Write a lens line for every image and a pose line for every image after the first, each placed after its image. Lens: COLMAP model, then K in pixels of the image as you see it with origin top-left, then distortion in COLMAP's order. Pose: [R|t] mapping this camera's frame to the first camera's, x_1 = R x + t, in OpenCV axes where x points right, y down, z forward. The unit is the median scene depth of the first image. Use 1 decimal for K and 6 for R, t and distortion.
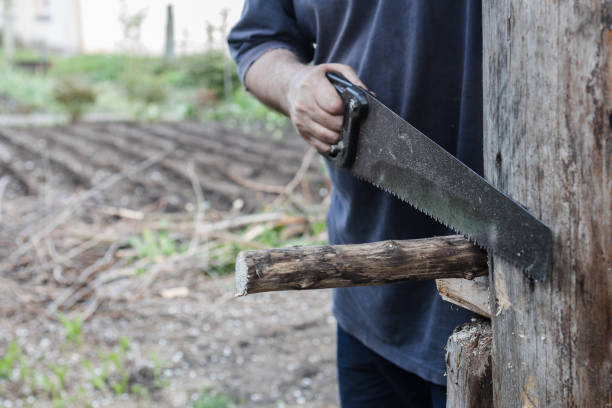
lens RADIAL K [[1046.5, 0, 306.0], [0, 1046.5, 204.0], [0, 0, 1]] dist [0.156754, 0.150792]
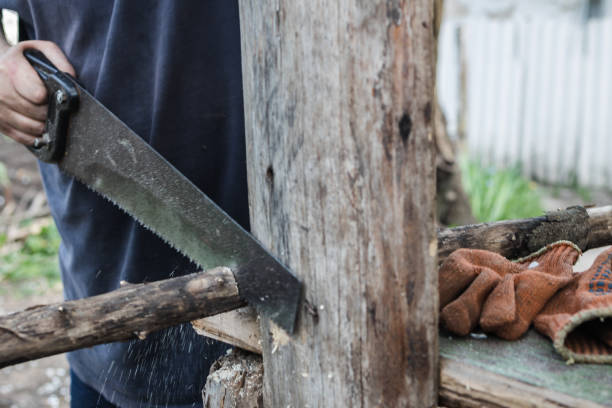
lens RADIAL K [[1046.5, 0, 306.0], [0, 1046.5, 204.0], [0, 0, 1]] dist [0.156754, 0.150792]
pose [[0.950468, -0.049048, 0.306929, -0.056474], [0.047531, 0.998793, 0.012418, -0.028018], [-0.307167, 0.002785, 0.951652, 0.179462]]
